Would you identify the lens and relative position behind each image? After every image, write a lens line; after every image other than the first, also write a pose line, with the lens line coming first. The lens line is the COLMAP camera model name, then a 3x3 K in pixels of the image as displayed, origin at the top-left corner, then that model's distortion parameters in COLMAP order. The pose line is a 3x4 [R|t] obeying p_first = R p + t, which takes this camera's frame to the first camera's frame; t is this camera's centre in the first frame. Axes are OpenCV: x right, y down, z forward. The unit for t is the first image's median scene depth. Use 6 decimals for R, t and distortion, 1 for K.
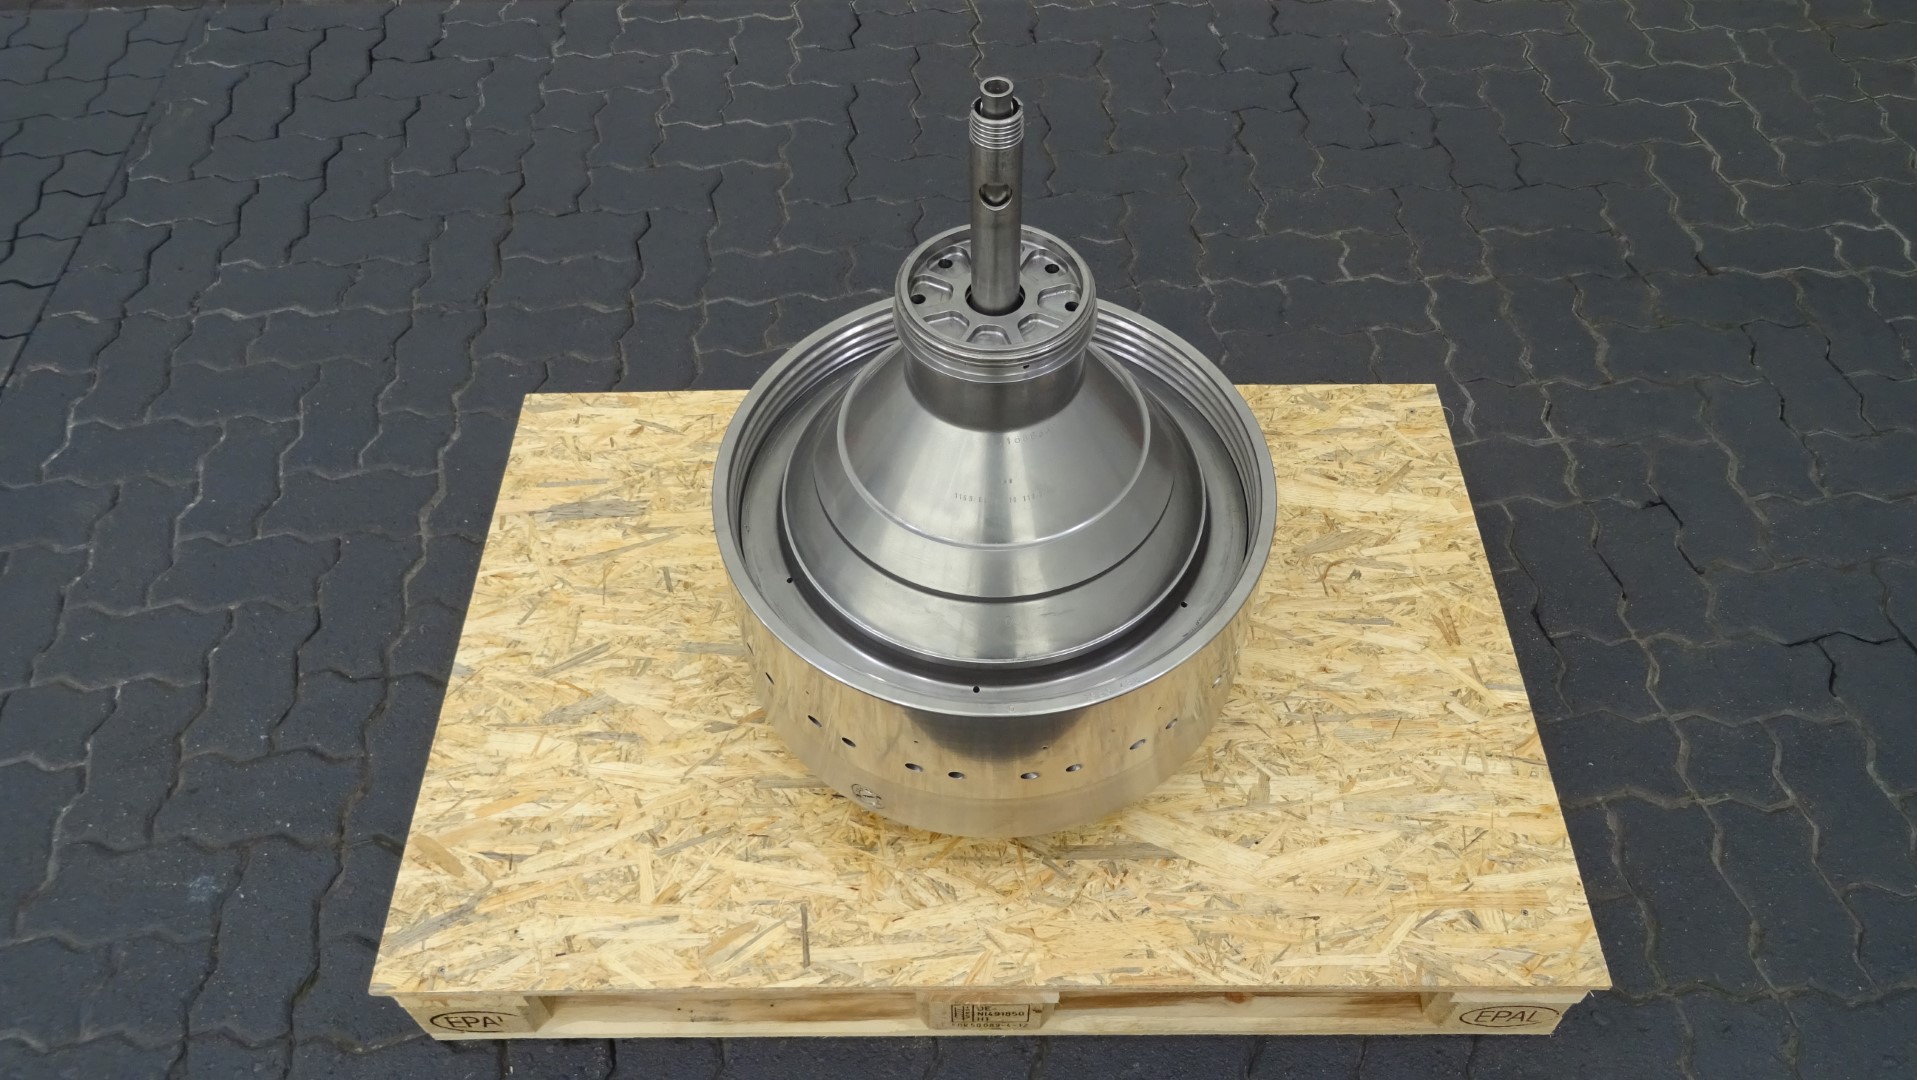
lens RADIAL K [[1391.4, 0, 958.6], [0, 1391.4, 558.2], [0, 0, 1]] dist [0.001993, 0.002408]
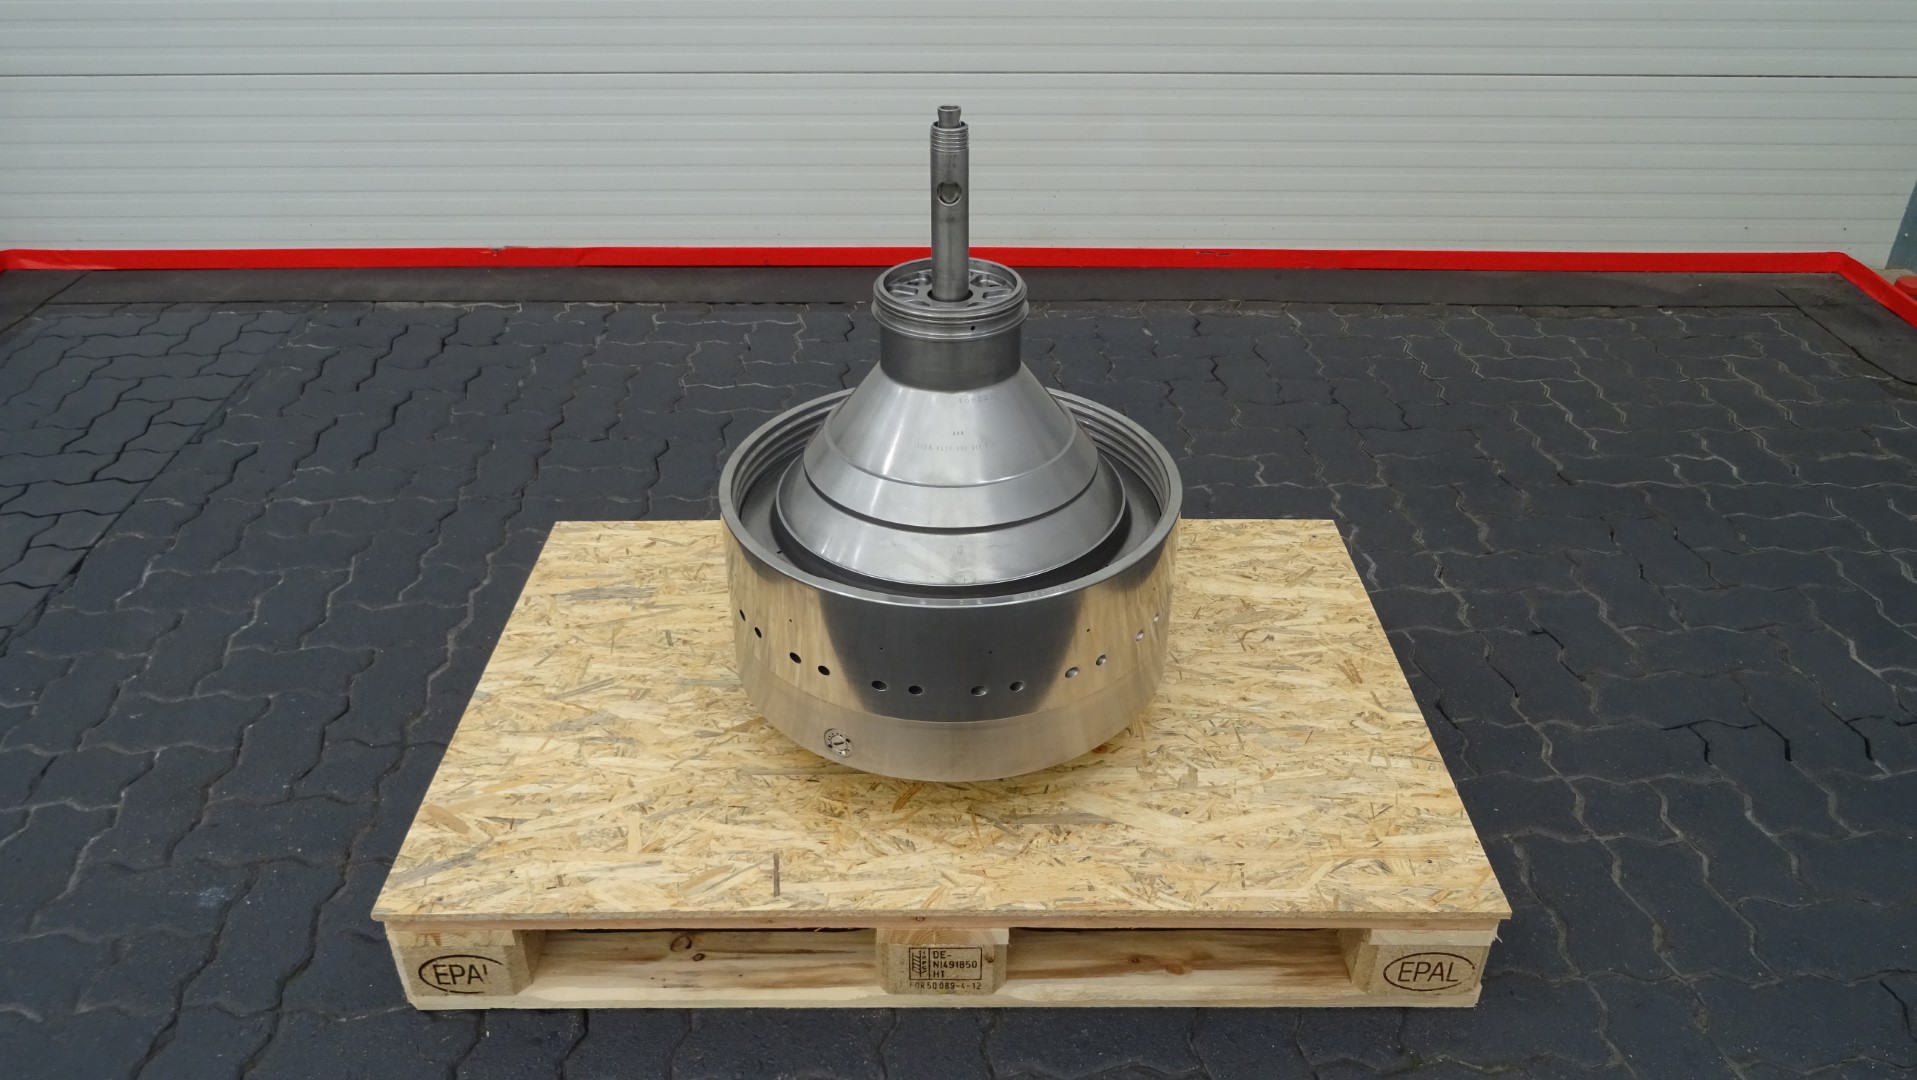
lens RADIAL K [[1391.4, 0, 960.7], [0, 1391.4, 551.9], [0, 0, 1]] dist [0.001993, 0.002408]
pose [[0.999899, 0.009300, 0.010731, 0.018719], [-0.004972, 0.937146, -0.348901, 0.374919], [-0.013302, 0.348812, 0.937098, -0.106124]]
